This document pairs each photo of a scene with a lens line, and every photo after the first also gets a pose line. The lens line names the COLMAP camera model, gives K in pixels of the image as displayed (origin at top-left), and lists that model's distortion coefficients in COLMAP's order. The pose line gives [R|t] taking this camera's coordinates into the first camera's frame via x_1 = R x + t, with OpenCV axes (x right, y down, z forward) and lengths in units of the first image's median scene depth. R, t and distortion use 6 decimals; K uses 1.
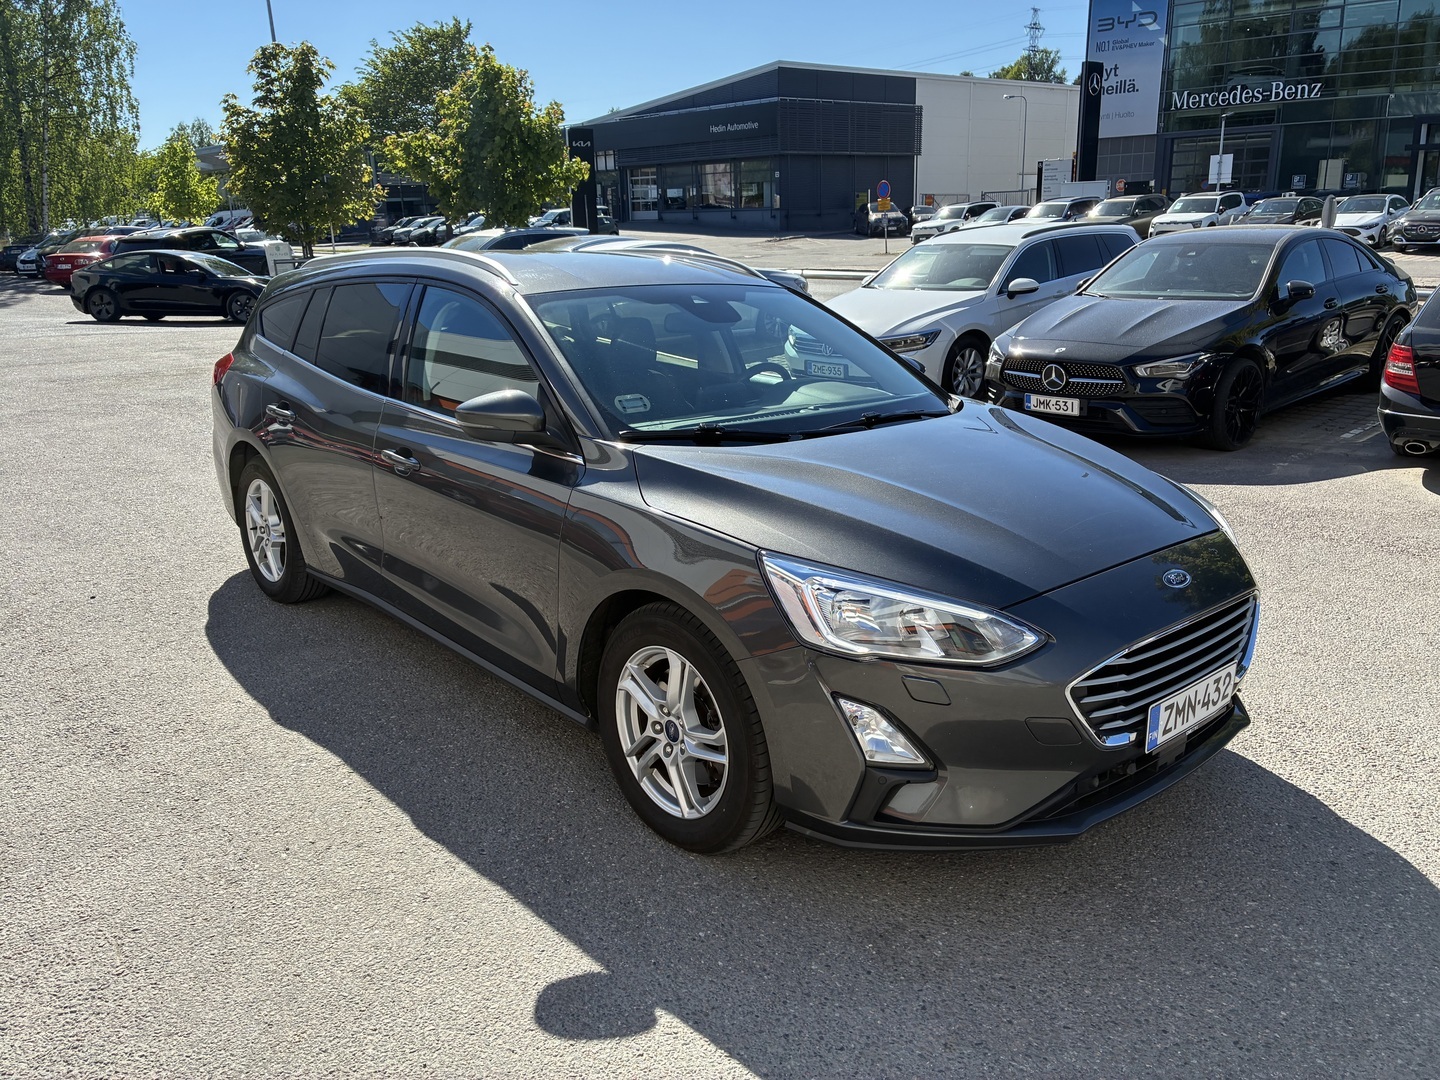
lens RADIAL K [[1100.1, 0, 720.0], [0, 1100.1, 540.0], [0, 0, 1]] dist [0.001134, 0.001151]
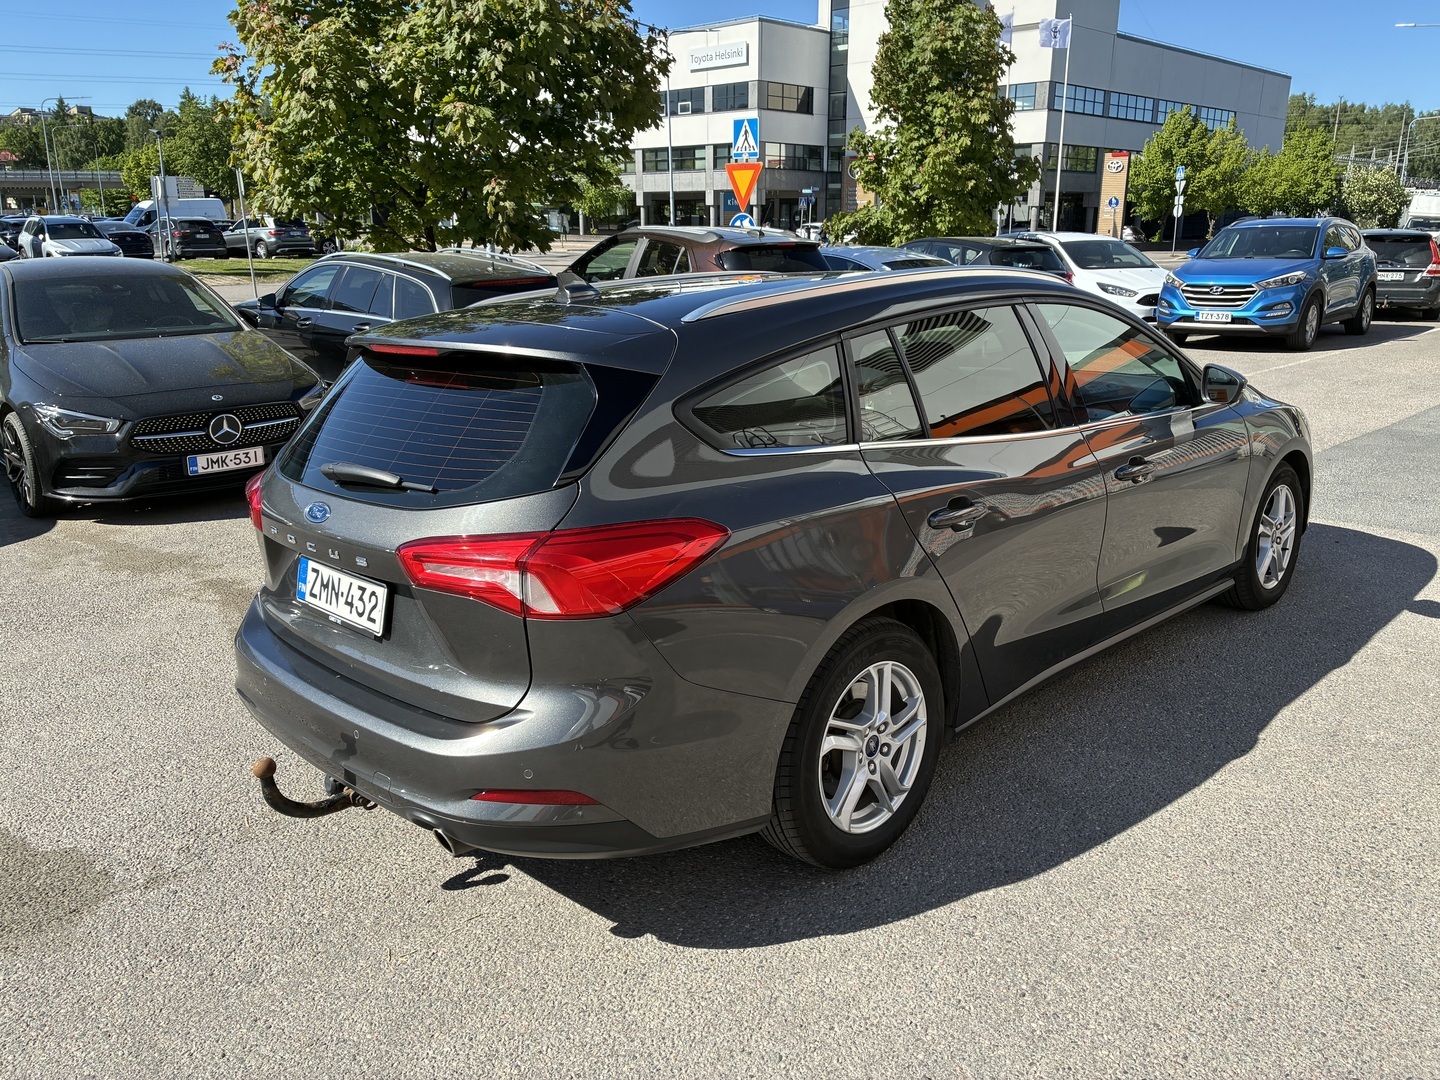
lens RADIAL K [[1100.1, 0, 720.0], [0, 1100.1, 540.0], [0, 0, 1]] dist [0.001134, 0.001151]
pose [[-0.049230, -0.237158, 0.970223, -0.584746], [0.290029, 0.926150, 0.241102, -0.165074], [-0.955751, 0.293263, 0.023188, 0.641483]]
